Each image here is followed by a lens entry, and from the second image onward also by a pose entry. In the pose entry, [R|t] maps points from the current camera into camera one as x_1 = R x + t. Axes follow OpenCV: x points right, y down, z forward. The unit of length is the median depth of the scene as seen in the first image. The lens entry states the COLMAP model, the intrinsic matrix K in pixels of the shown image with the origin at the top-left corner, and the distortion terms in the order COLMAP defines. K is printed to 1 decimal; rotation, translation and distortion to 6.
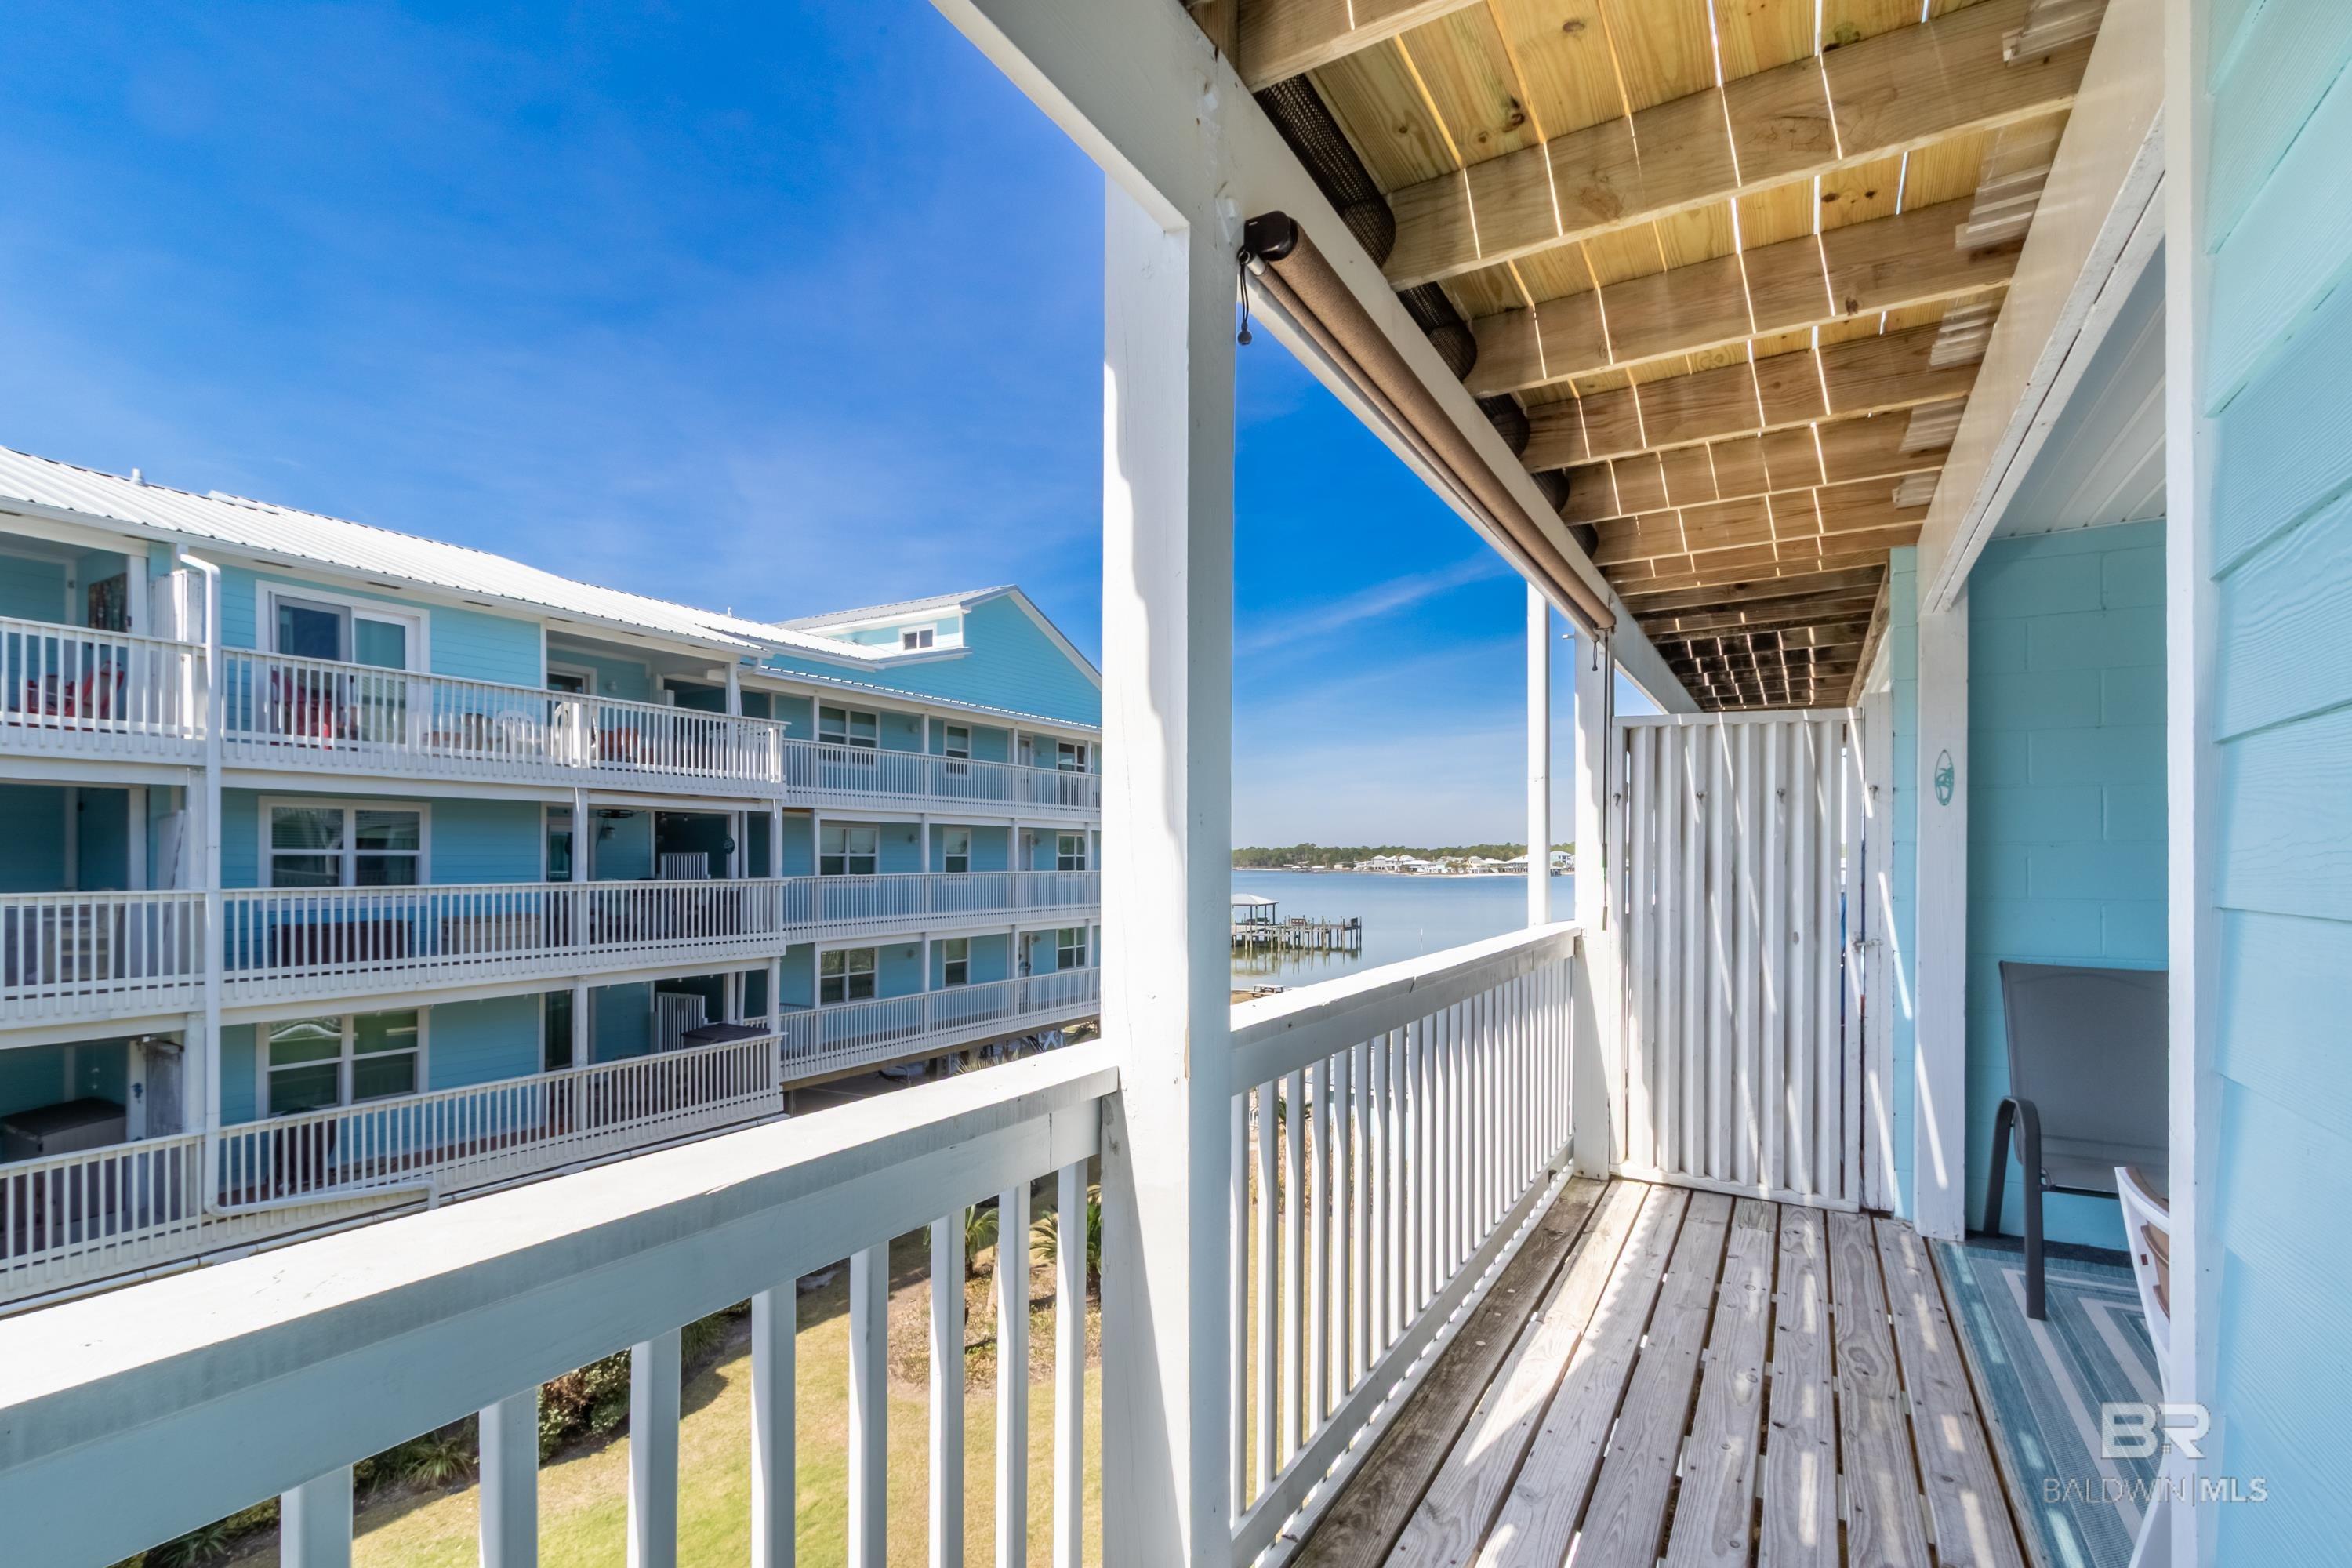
lens RADIAL K [[1100.3, 0, 1163.1], [0, 1100.3, 875.1], [0, 0, 1]] dist [-0.000382, -0.000299]
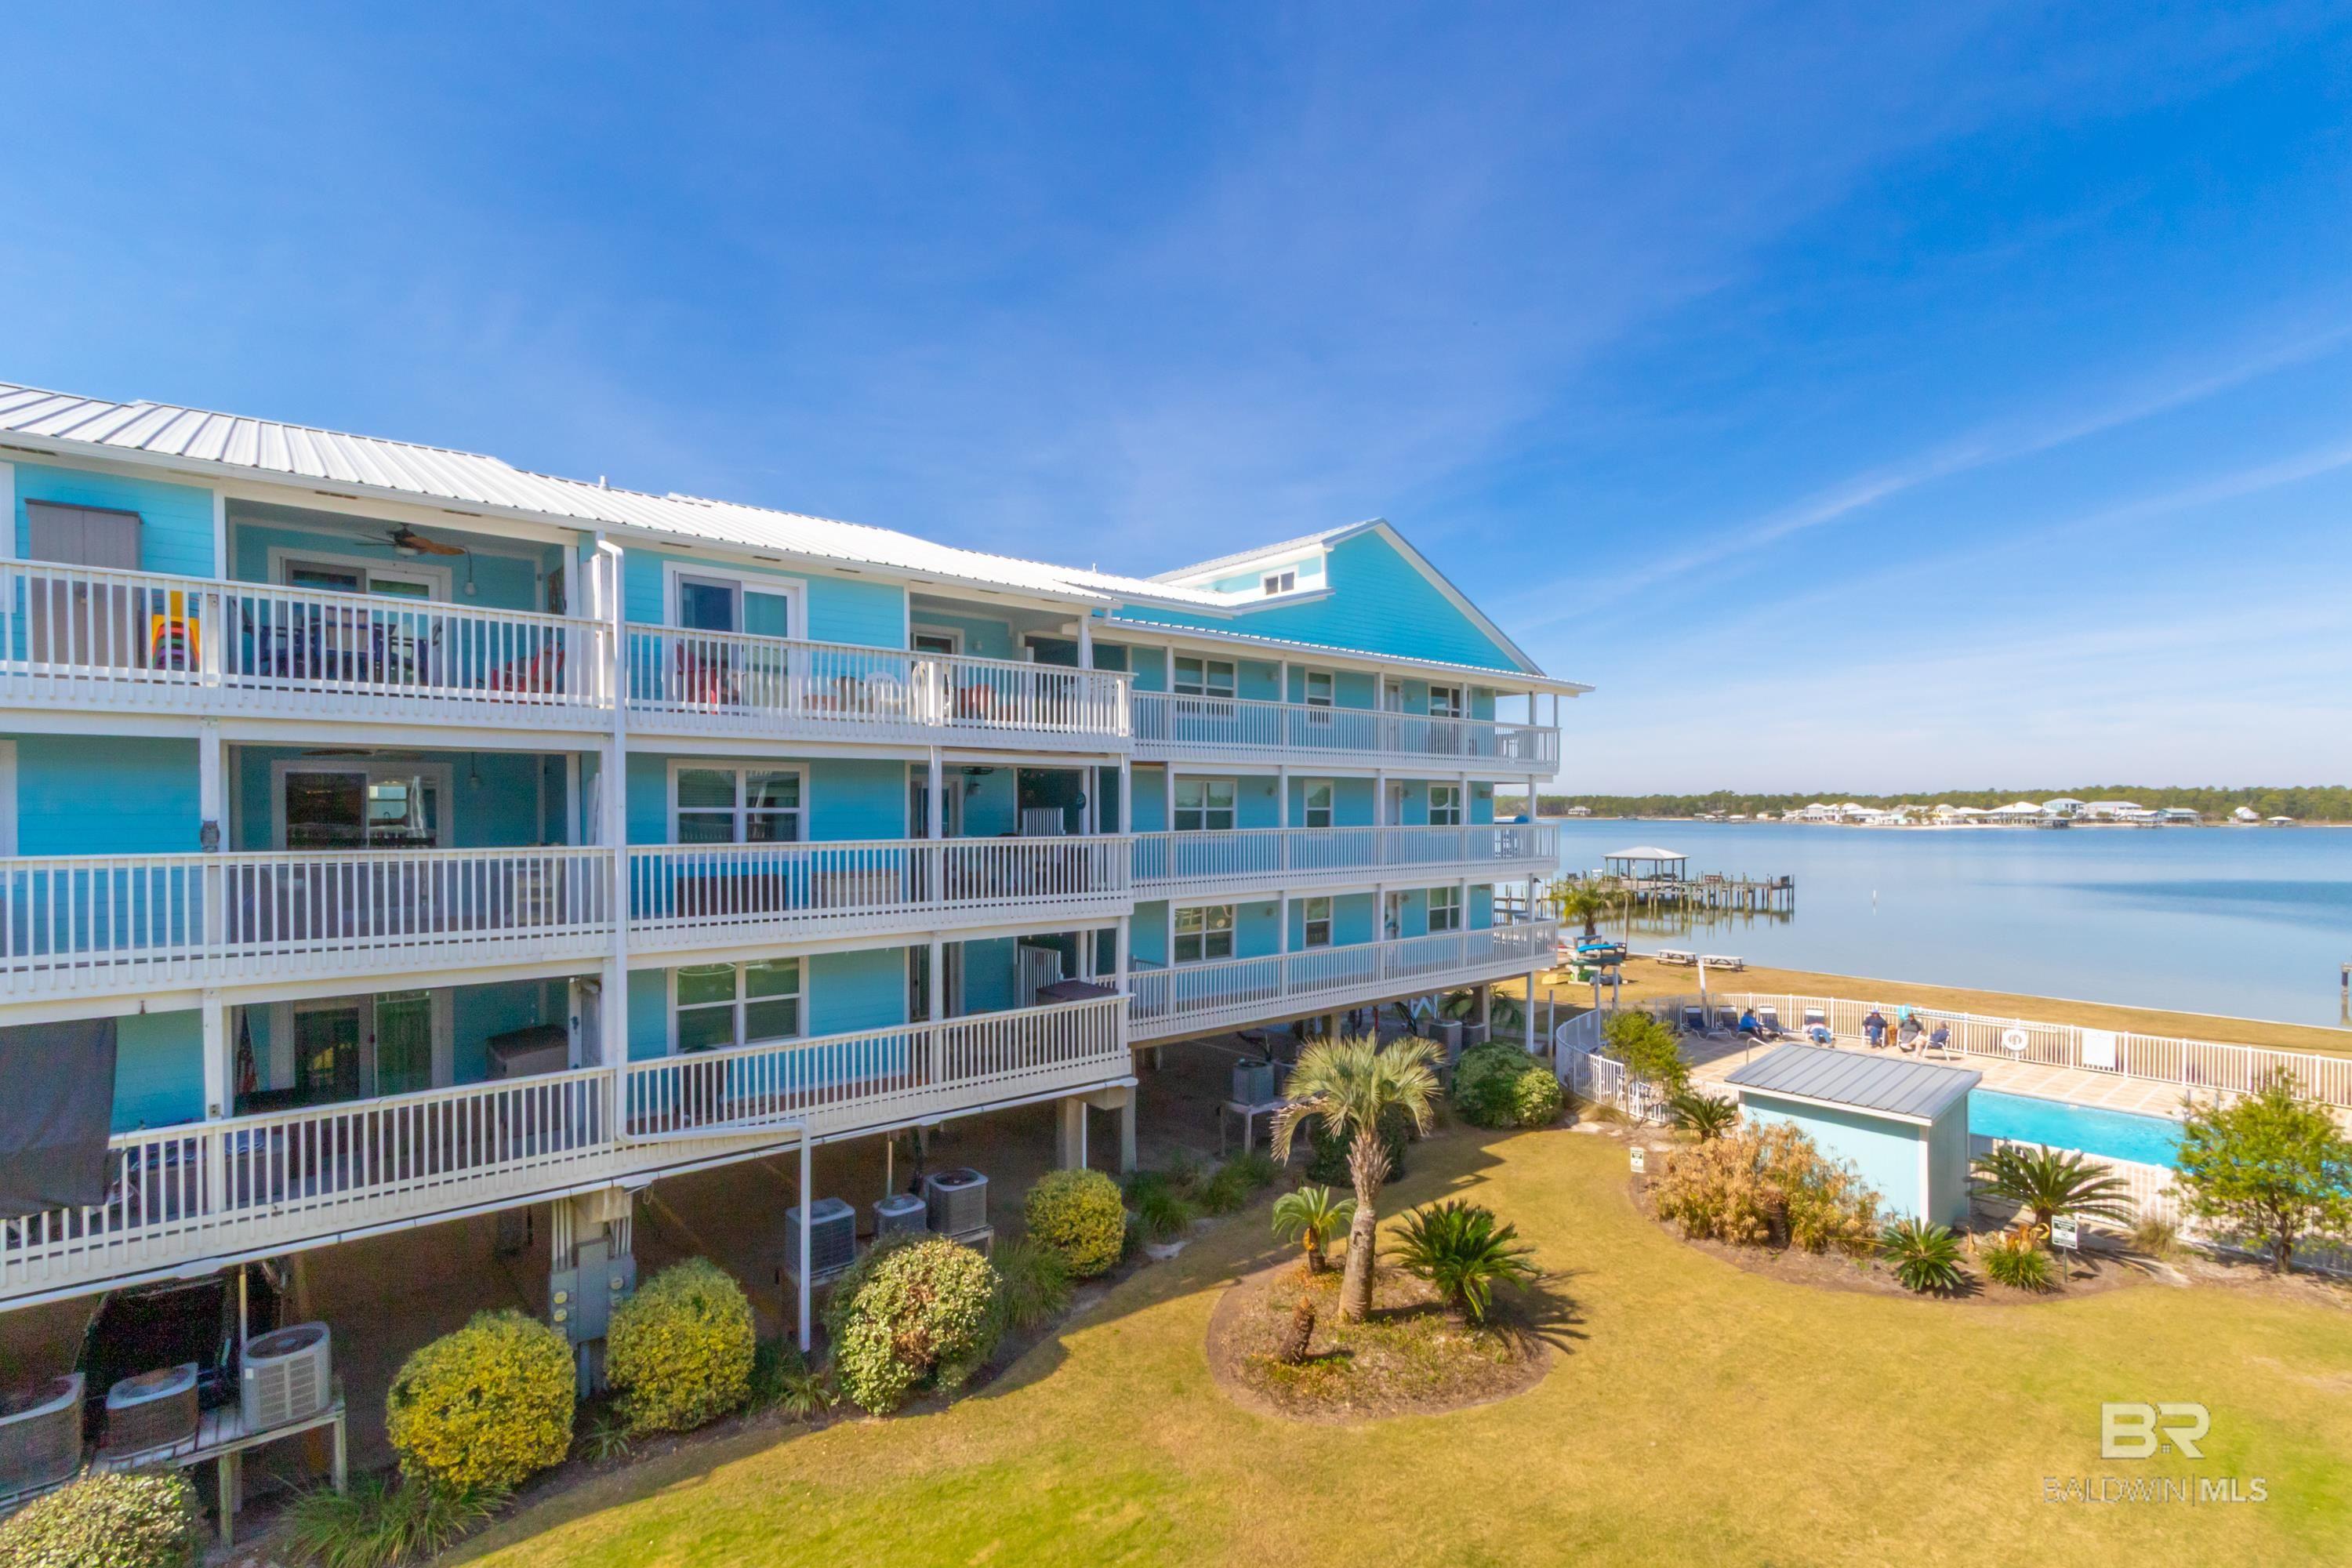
lens RADIAL K [[1069.6, 0, 1168.5], [0, 1069.6, 823.4], [0, 0, 1]] dist [0.002219, -0.000462]
pose [[0.940500, 0.005112, -0.339754, 0.006424], [-0.004747, 0.999987, 0.001905, -0.010568], [0.339760, -0.000178, 0.940512, 0.143435]]
